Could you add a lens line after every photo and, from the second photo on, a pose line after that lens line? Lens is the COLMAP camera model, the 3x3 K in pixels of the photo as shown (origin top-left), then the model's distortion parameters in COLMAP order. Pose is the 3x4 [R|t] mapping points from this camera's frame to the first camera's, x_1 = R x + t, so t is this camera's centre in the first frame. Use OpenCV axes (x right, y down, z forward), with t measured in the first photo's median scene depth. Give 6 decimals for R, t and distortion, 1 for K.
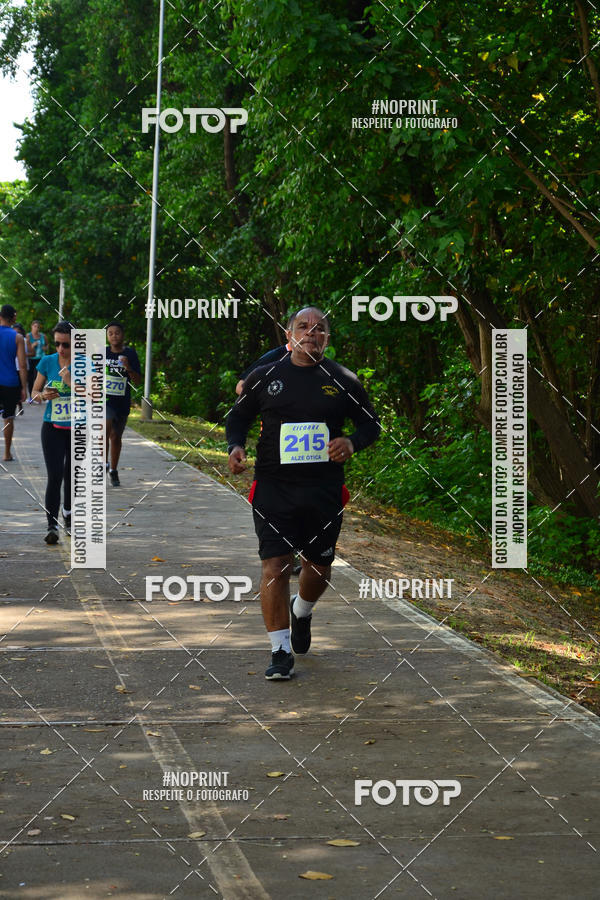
lens RADIAL K [[2618.2, 0, 309.8], [0, 2618.2, 415.0], [0, 0, 1]] dist [0.088973, 0.000000]
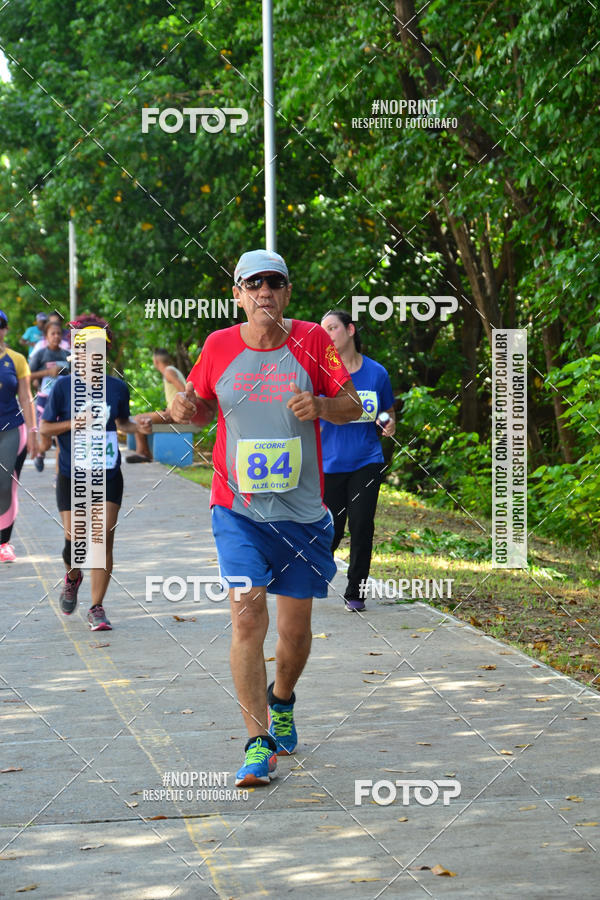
lens RADIAL K [[3103.6, 0, 339.8], [0, 3103.6, 434.6], [0, 0, 1]] dist [0.171506, 0.000000]
pose [[0.998688, -0.050922, 0.005346, -0.089461], [0.050898, 0.998693, 0.004588, -0.019301], [-0.005573, -0.004310, 0.999975, 0.669897]]
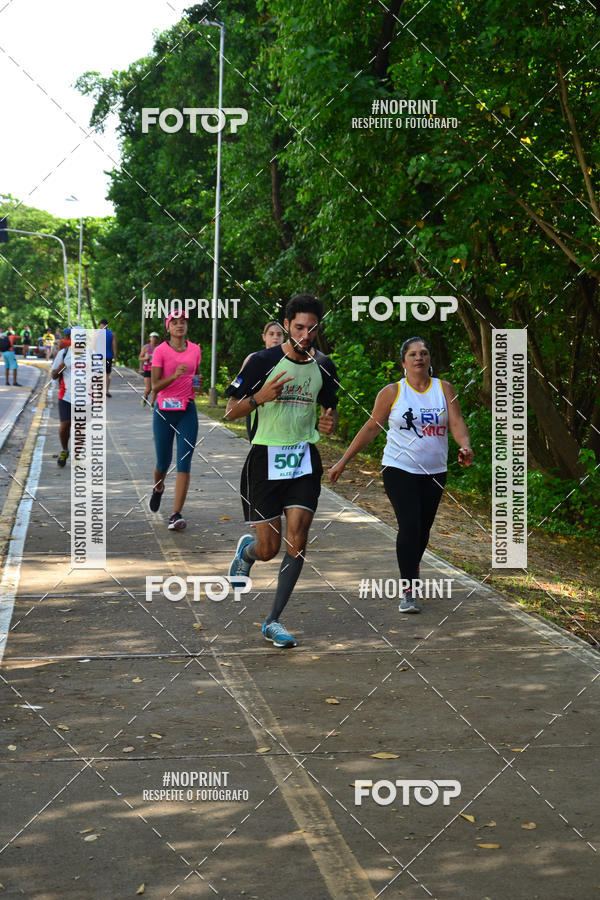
lens RADIAL K [[2077.7, 0, 298.6], [0, 2077.7, 416.5], [0, 0, 1]] dist [0.024778, 0.000000]
pose [[0.999691, -0.013471, -0.020882, -0.001463], [0.013640, 0.999875, 0.007960, -0.000107], [0.020772, -0.008243, 0.999750, 0.014485]]
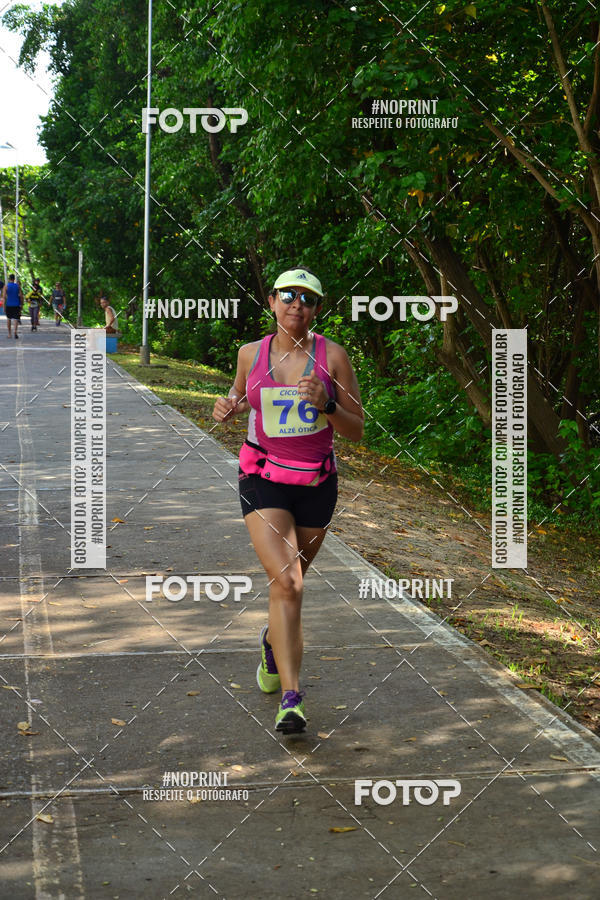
lens RADIAL K [[2077.7, 0, 297.1], [0, 2077.7, 448.1], [0, 0, 1]] dist [0.024778, 0.000000]
pose [[0.999810, -0.019513, 0.000149, 0.005063], [0.019485, 0.998761, 0.045796, -0.003248], [-0.001043, -0.045785, 0.998951, 0.152302]]
